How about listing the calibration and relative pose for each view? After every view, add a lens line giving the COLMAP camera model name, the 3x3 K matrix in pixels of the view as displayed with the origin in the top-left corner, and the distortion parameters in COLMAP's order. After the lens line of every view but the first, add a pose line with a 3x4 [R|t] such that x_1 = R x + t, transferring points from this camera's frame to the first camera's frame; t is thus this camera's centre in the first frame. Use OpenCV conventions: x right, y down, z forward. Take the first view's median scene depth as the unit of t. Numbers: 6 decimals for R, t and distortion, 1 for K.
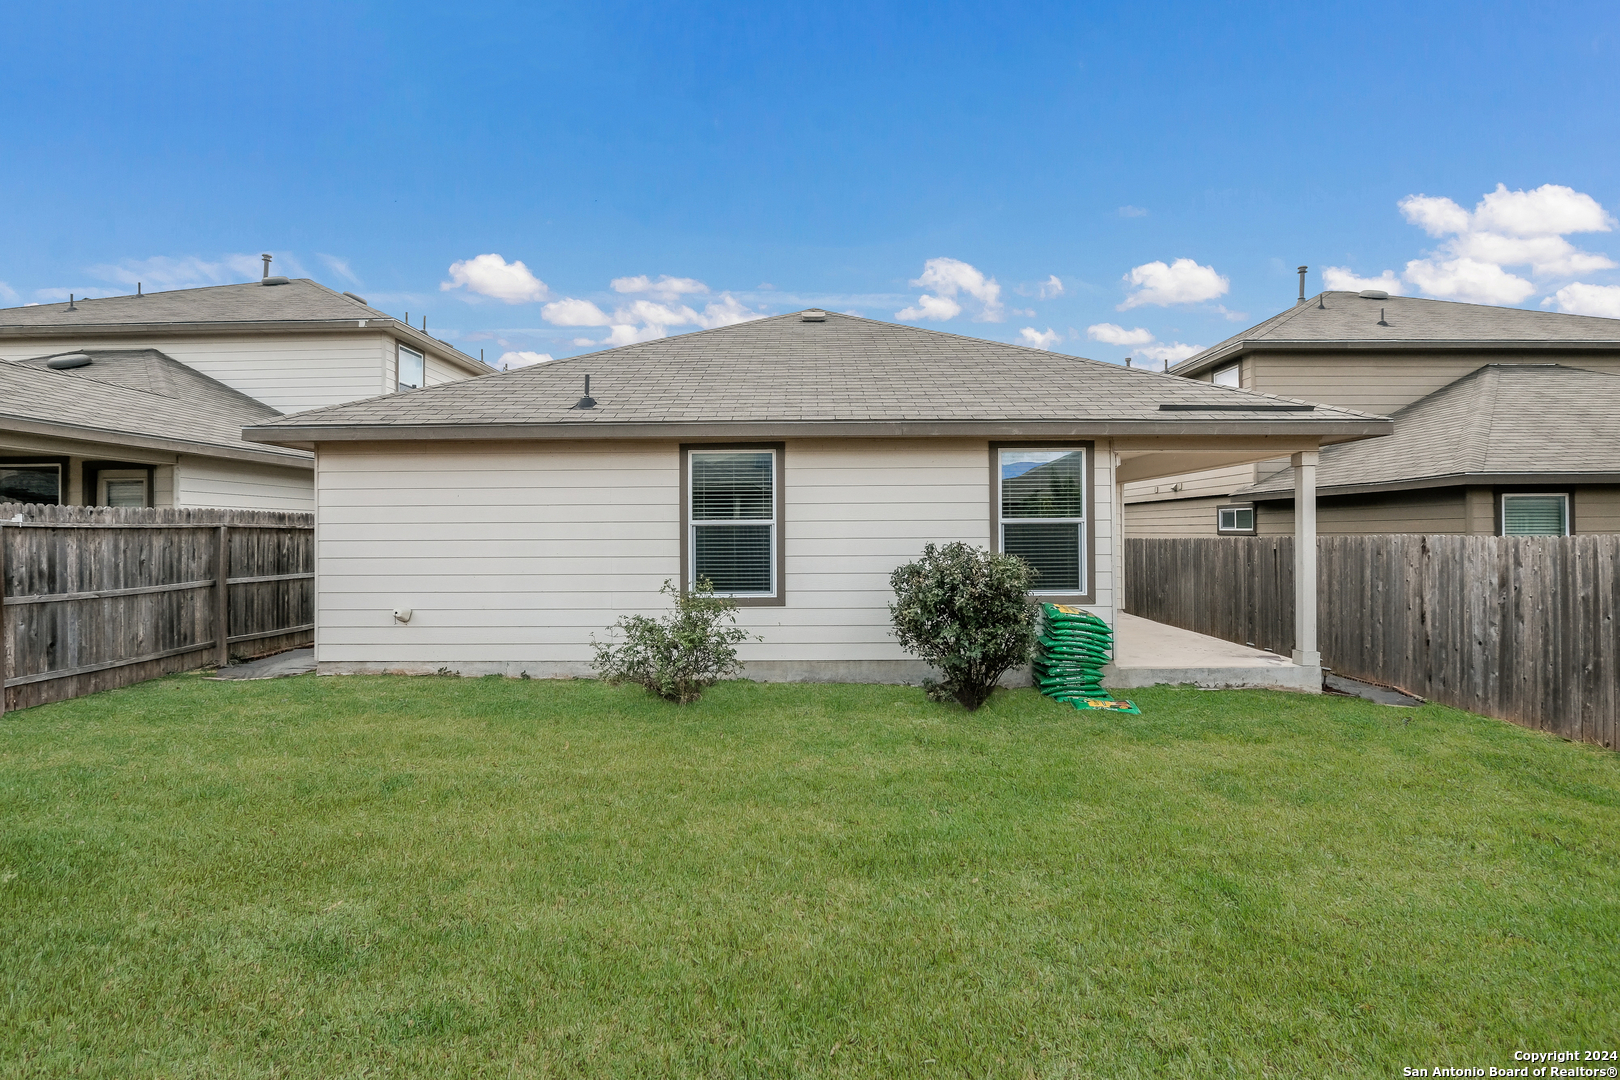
lens RADIAL K [[722.7, 0, 810.8], [0, 722.7, 520.6], [0, 0, 1]] dist [-0.014753, 0.000075]
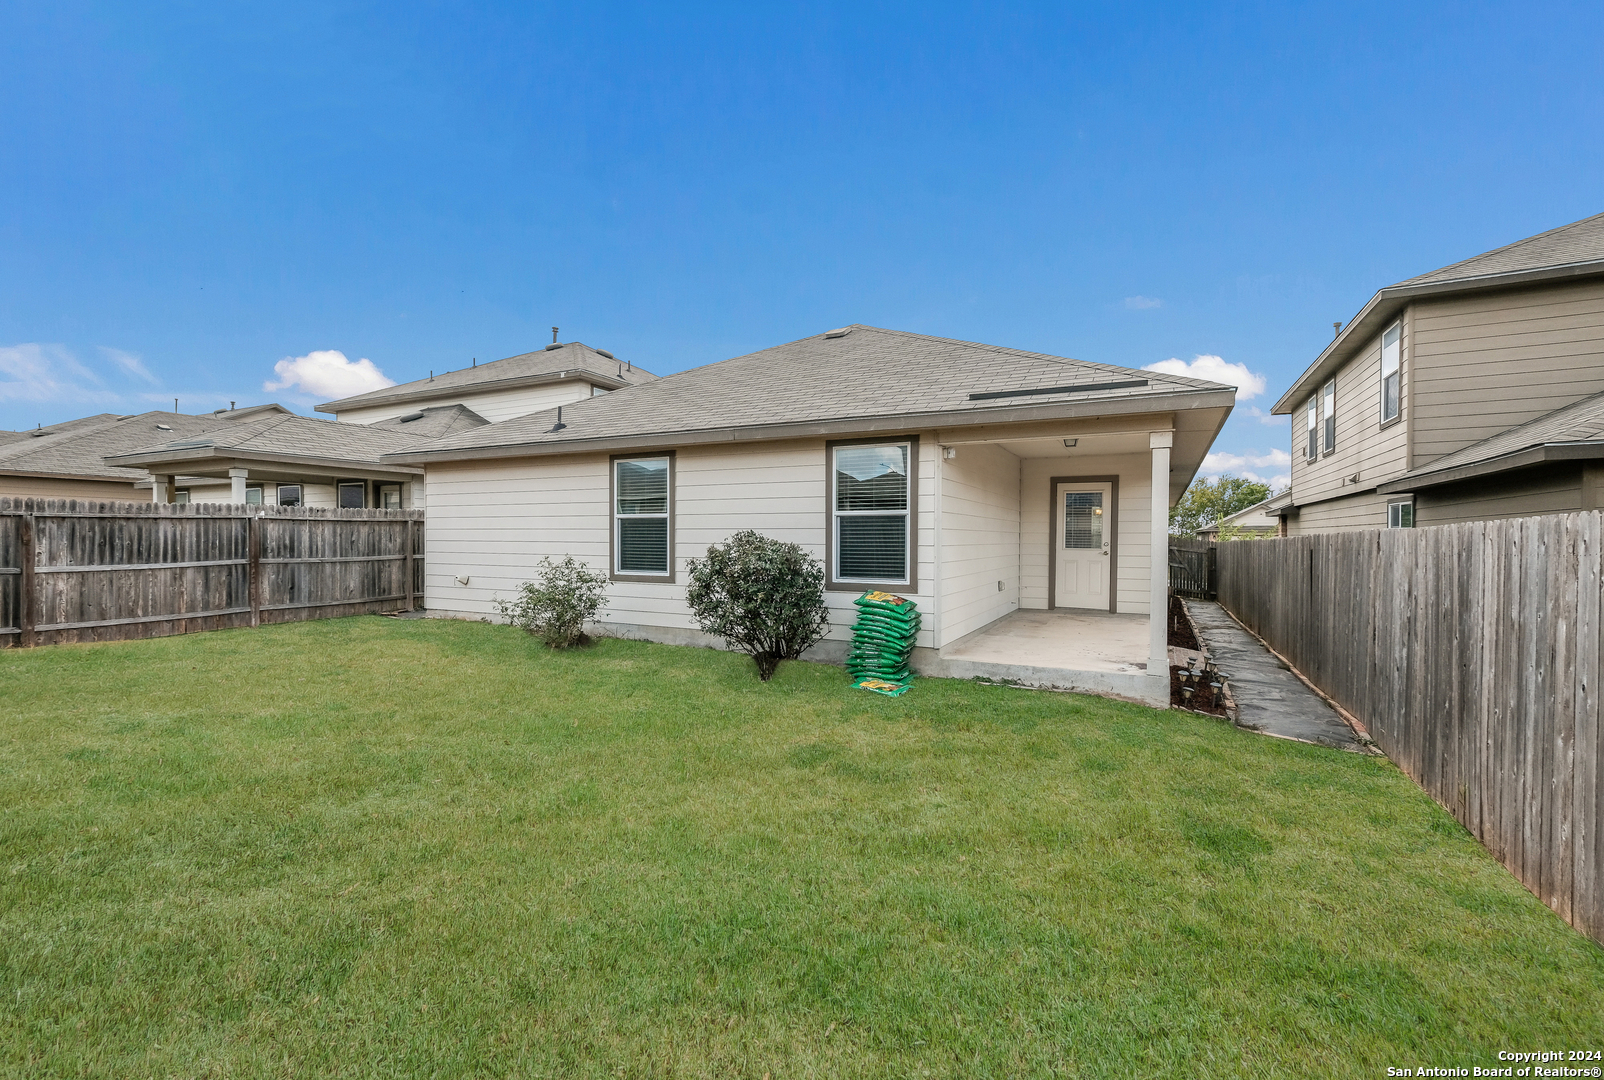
lens RADIAL K [[684.2, 0, 802.0], [0, 684.2, 540.0], [0, 0, 1]] dist [0.018294, -0.000040]
pose [[0.896454, 0.011571, -0.442985, 0.676172], [-0.002138, 0.999760, 0.021788, 0.018128], [0.443131, -0.018585, 0.896264, 0.050602]]
